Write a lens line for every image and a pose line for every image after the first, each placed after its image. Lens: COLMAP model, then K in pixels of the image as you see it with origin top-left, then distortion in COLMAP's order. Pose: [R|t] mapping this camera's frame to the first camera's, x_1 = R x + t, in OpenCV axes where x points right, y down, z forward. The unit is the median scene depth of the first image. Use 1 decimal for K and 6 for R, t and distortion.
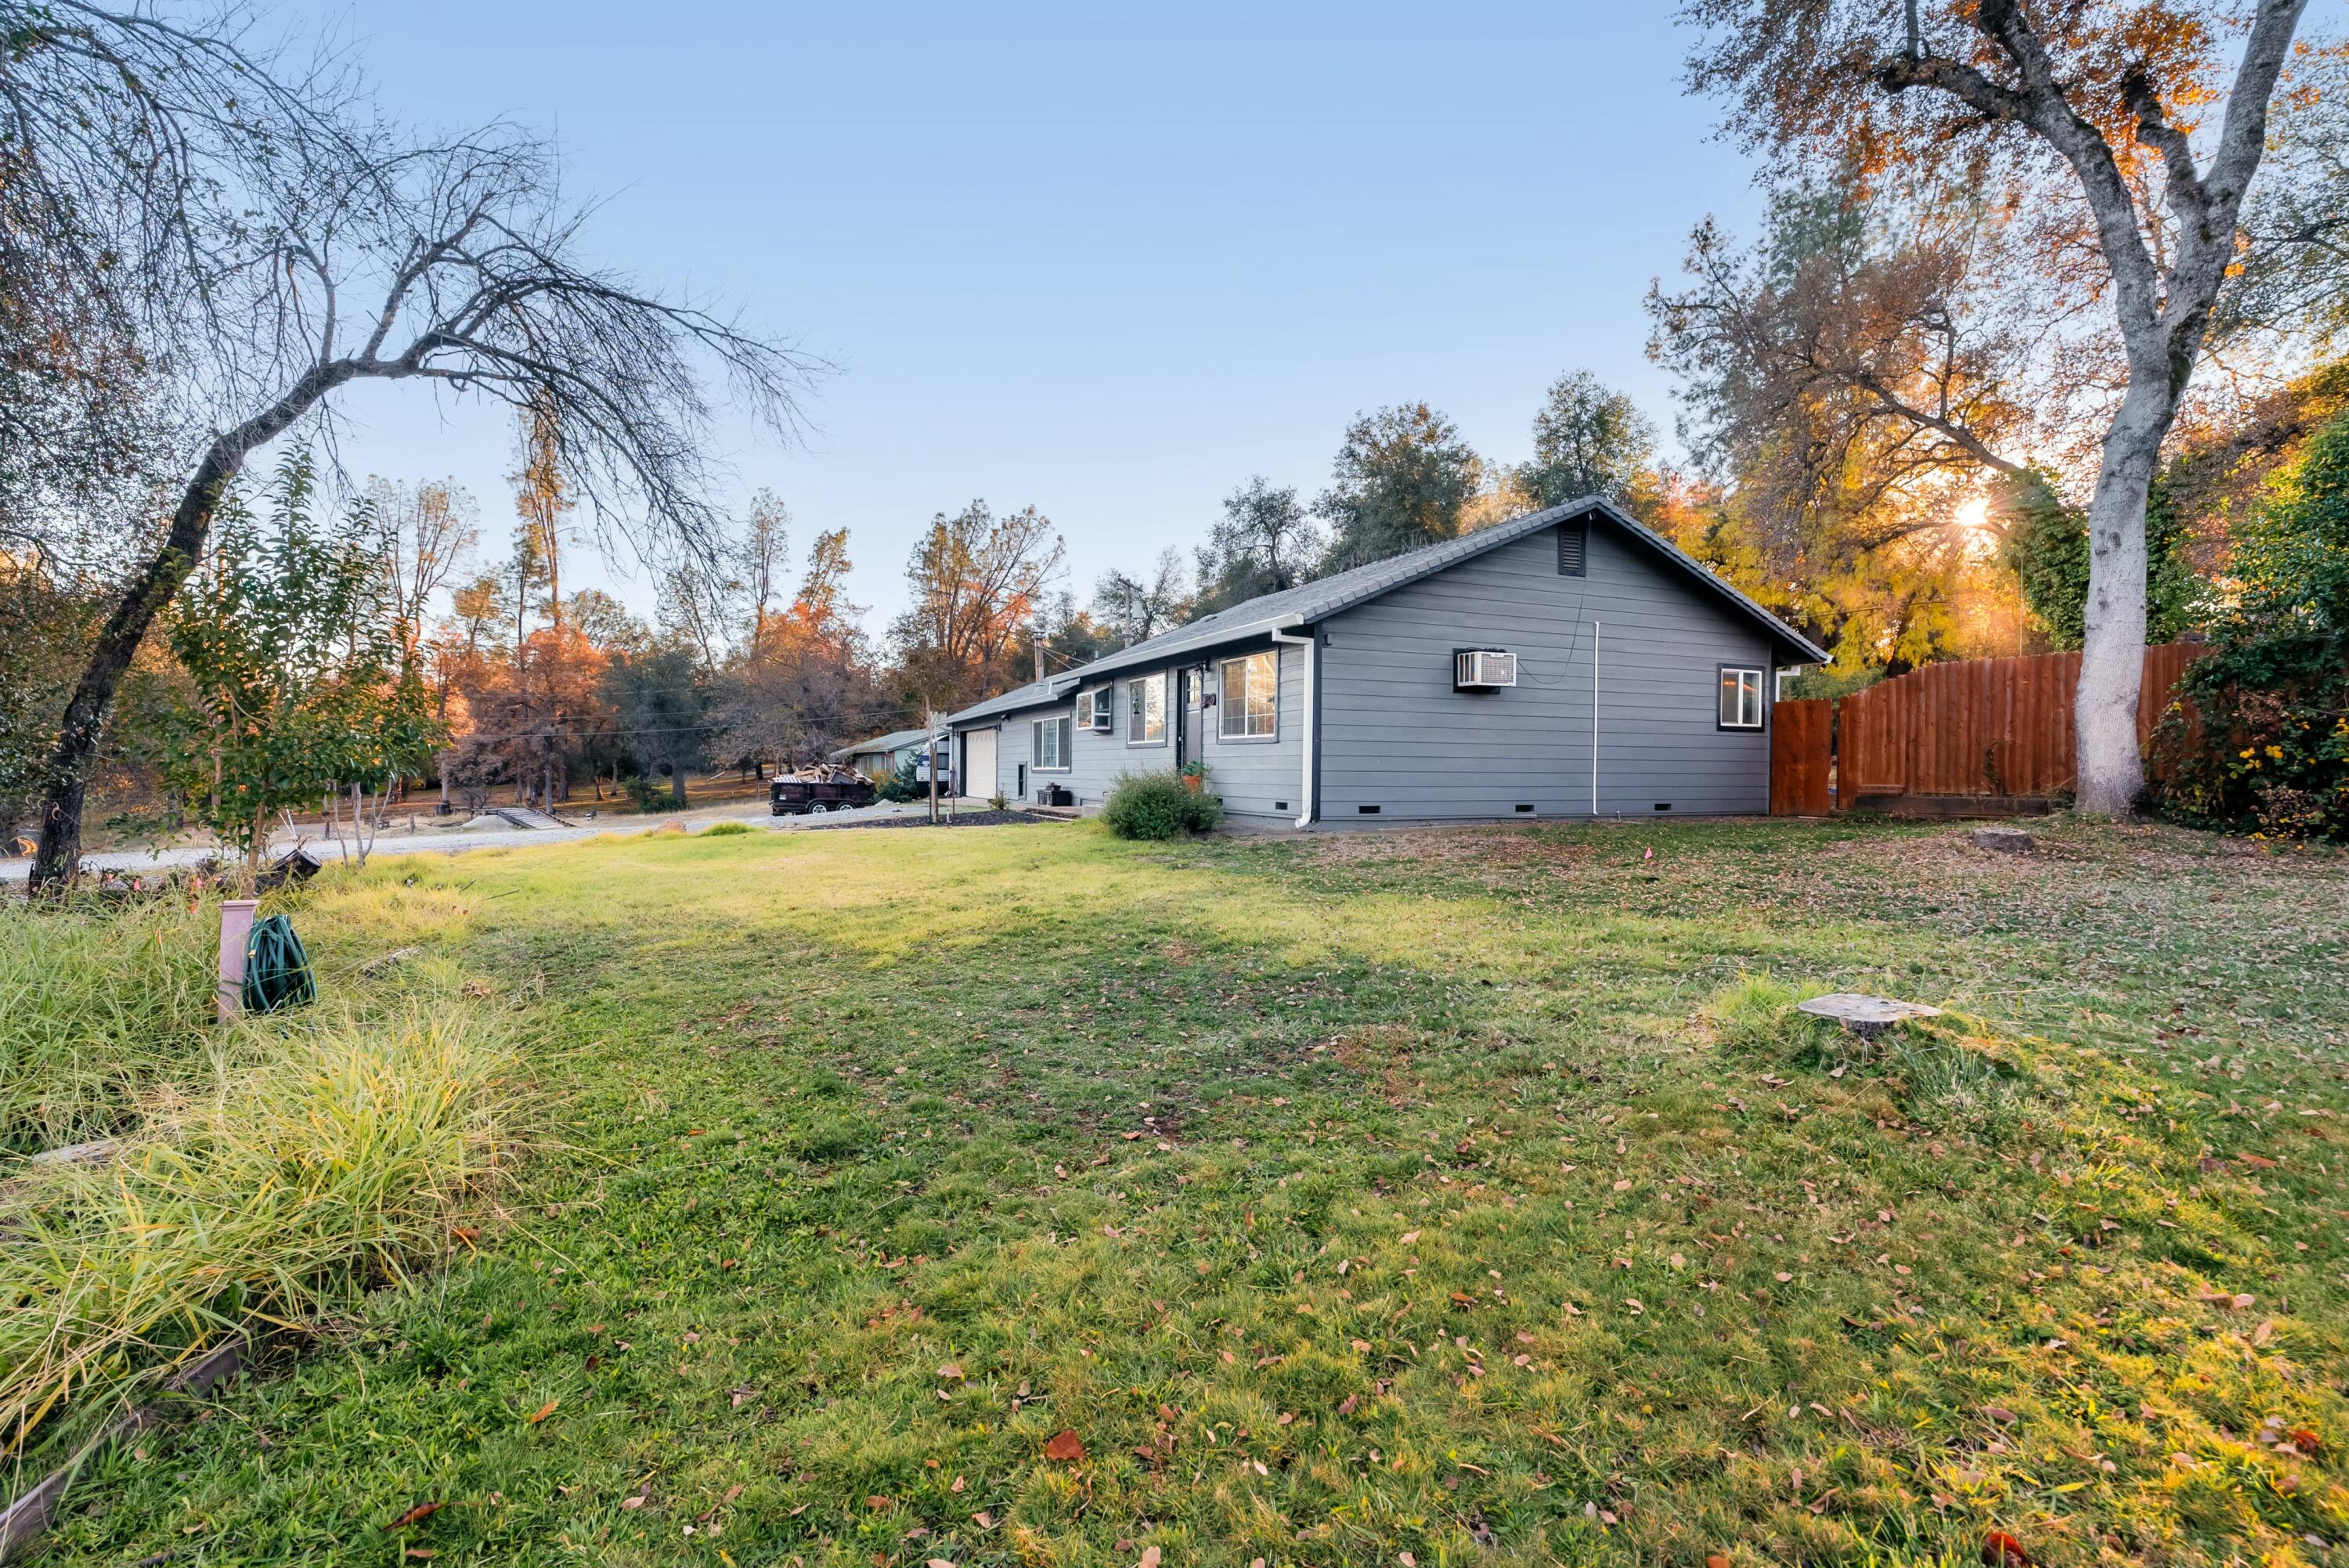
lens RADIAL K [[1056.6, 0, 1171.9], [0, 1056.6, 771.4], [0, 0, 1]] dist [-0.003704, -0.000035]
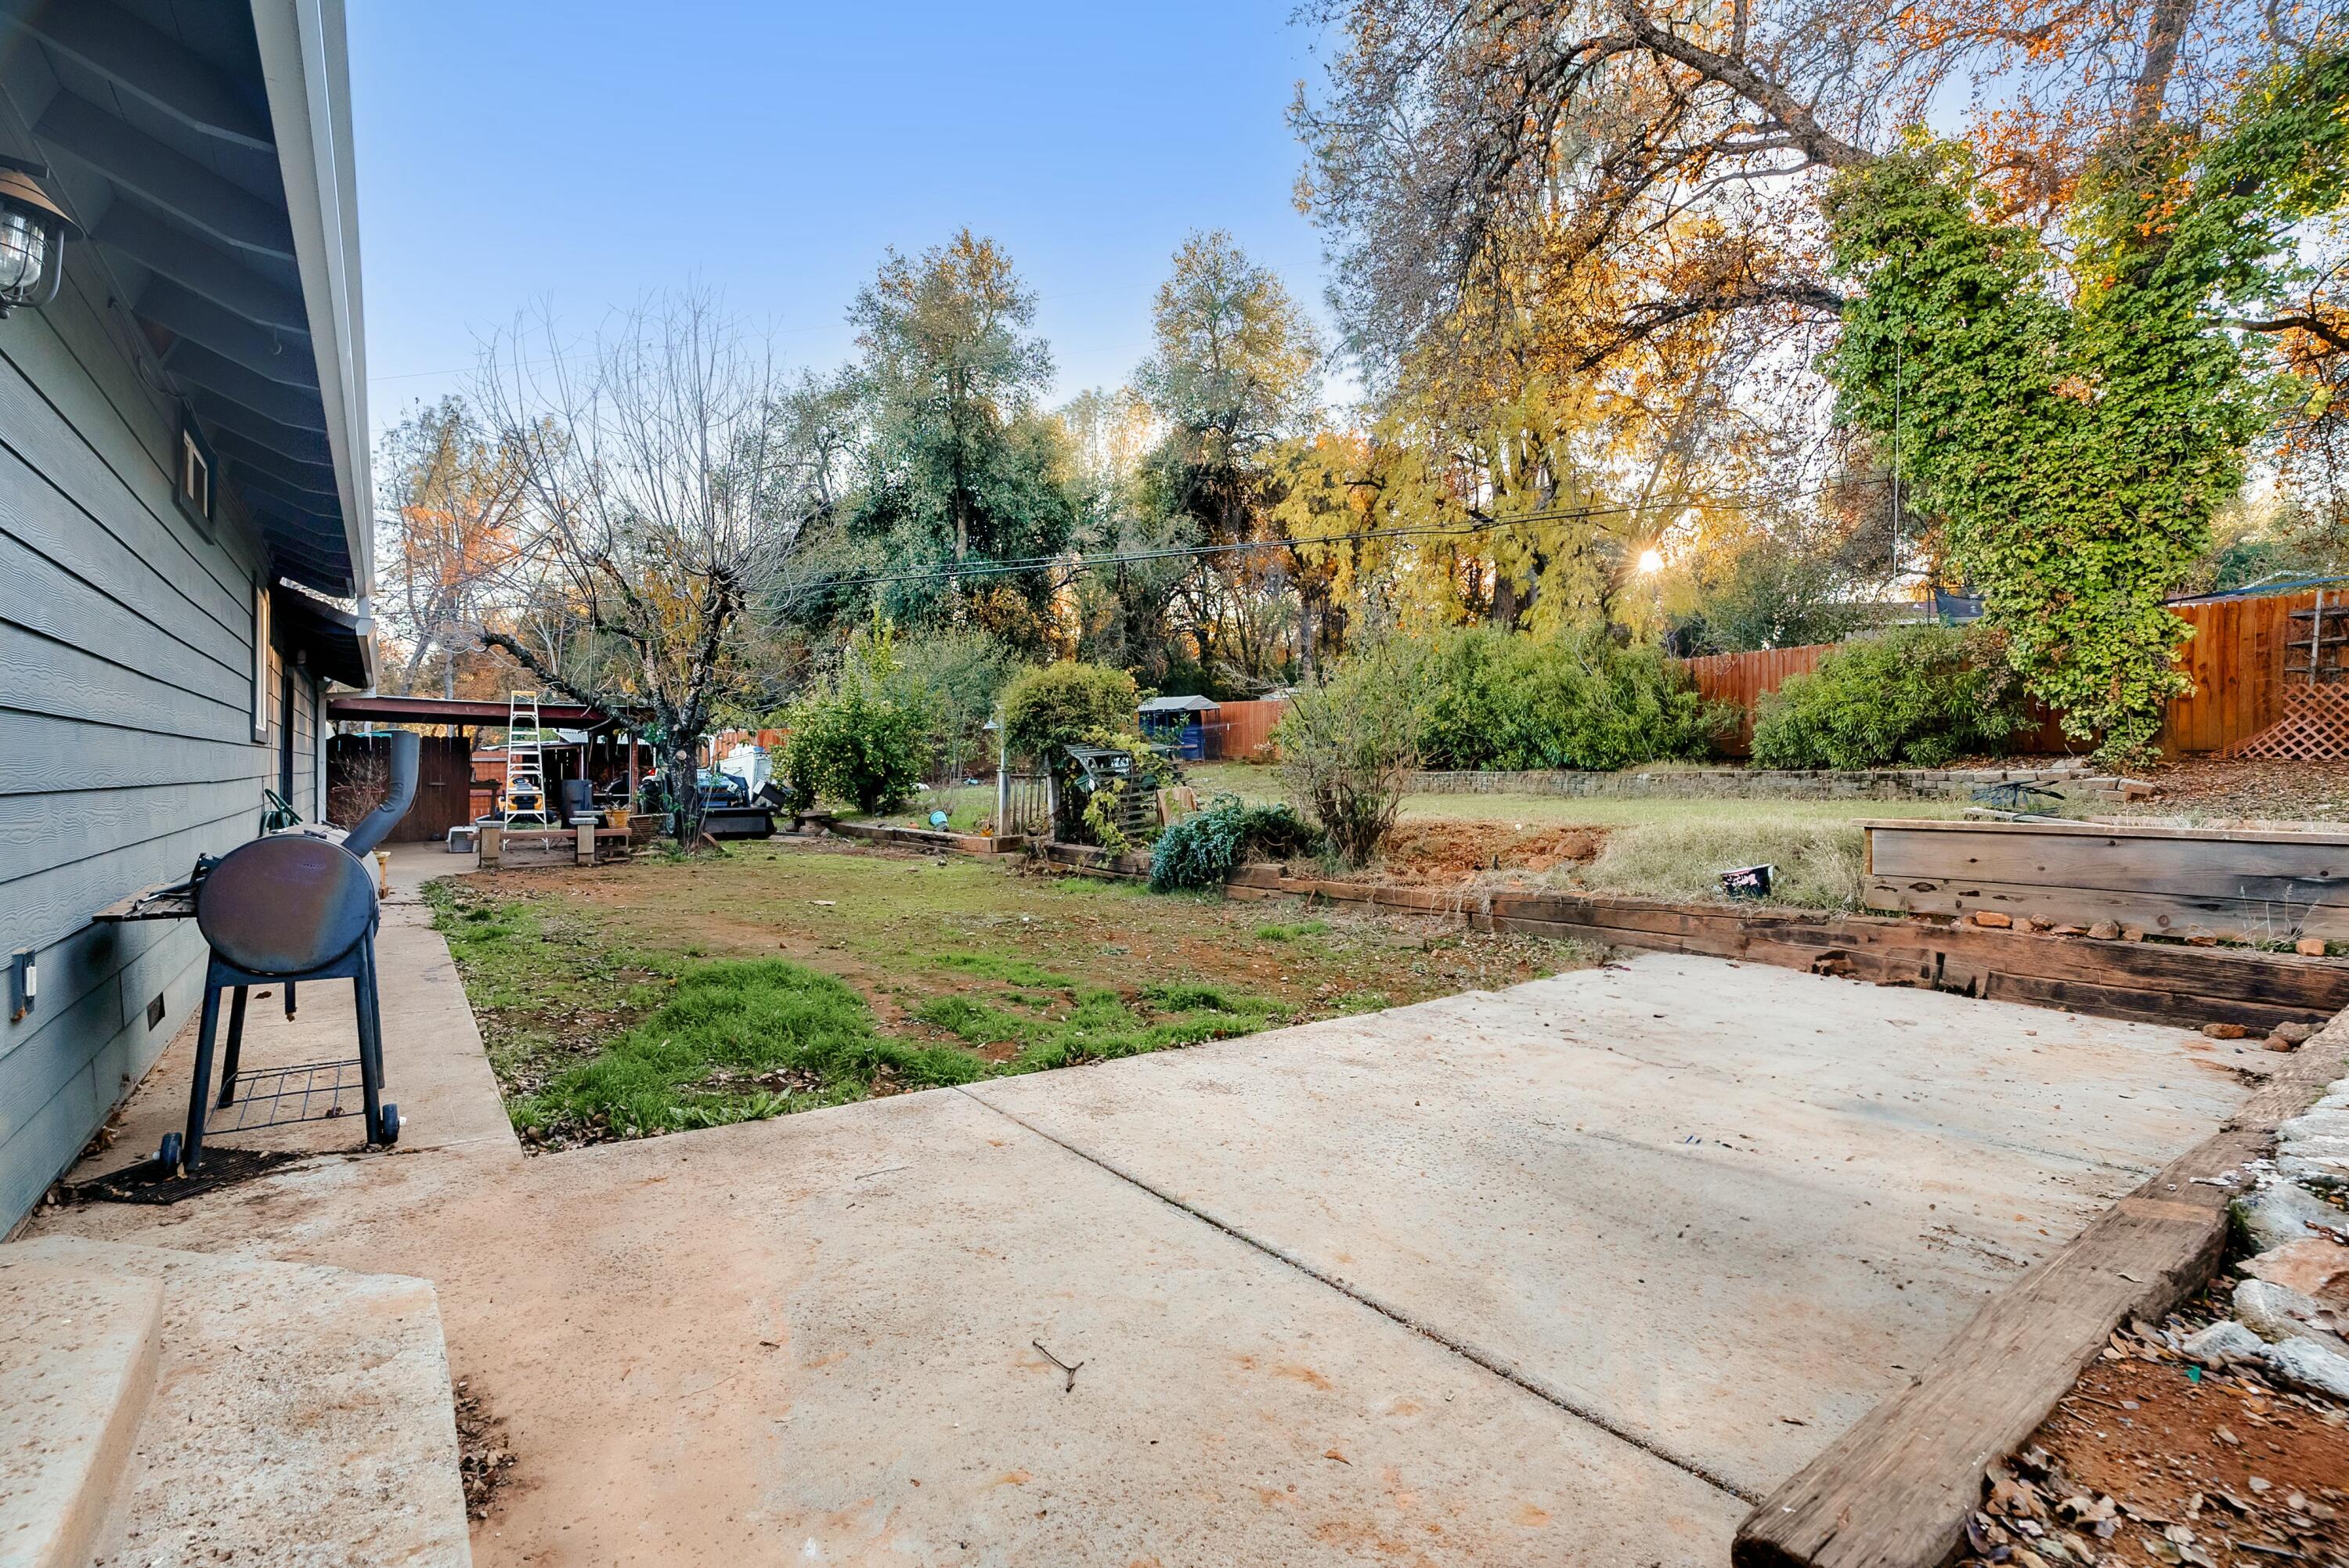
lens RADIAL K [[1056.6, 0, 1171.9], [0, 1056.6, 771.4], [0, 0, 1]] dist [-0.003704, -0.000035]
pose [[0.974391, 0.001872, 0.224852, 0.218950], [-0.001532, 0.999997, -0.001687, -0.011766], [-0.224854, 0.001299, 0.974392, 0.339791]]
